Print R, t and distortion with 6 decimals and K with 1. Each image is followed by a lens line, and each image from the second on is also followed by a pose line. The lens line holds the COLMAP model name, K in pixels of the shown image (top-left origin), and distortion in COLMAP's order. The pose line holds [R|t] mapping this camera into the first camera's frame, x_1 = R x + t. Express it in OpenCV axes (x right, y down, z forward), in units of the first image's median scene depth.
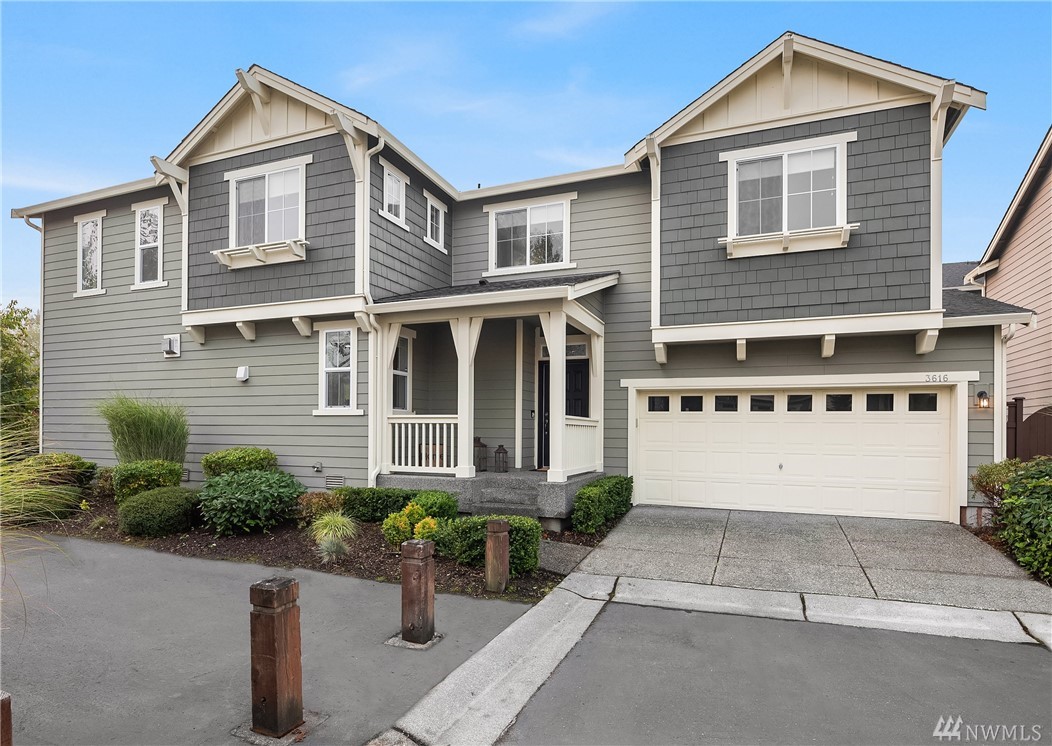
lens RADIAL K [[560.7, 0, 529.9], [0, 560.7, 433.6], [0, 0, 1]] dist [-0.001636, -0.002128]
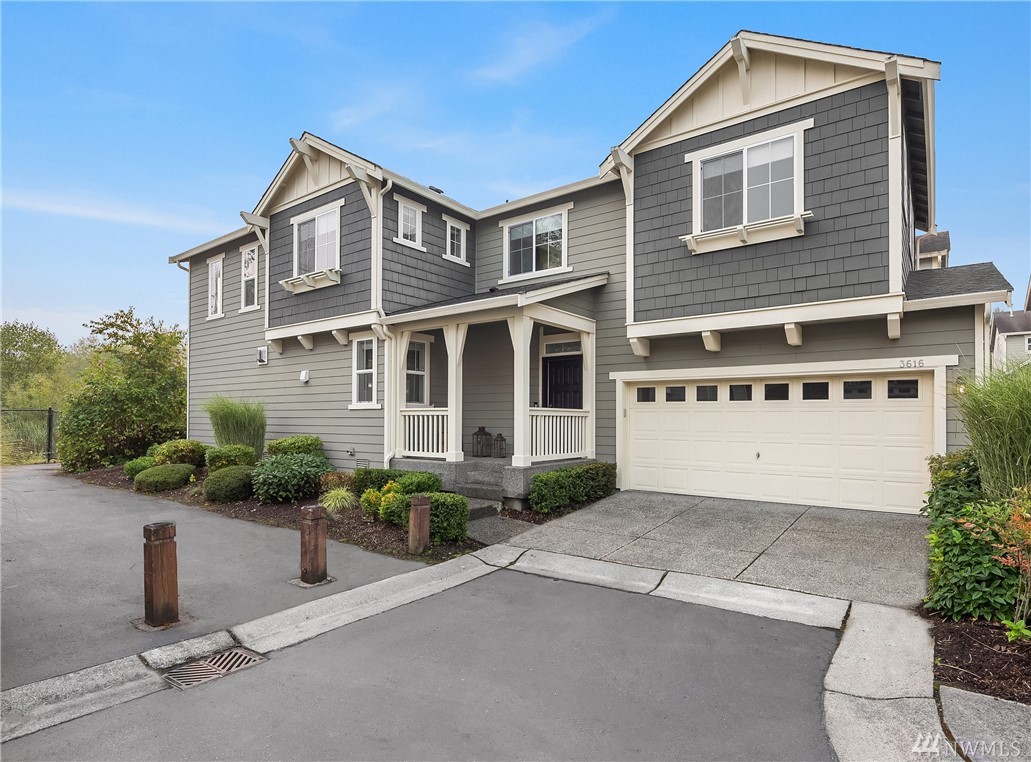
lens RADIAL K [[545.0, 0, 513.3], [0, 545.0, 414.5], [0, 0, 1]] dist [0.000269, -0.000473]
pose [[0.965439, -0.008017, -0.260506, 0.283941], [0.004319, 0.999882, -0.014765, -0.001997], [0.260594, 0.013129, 0.965359, -0.057845]]
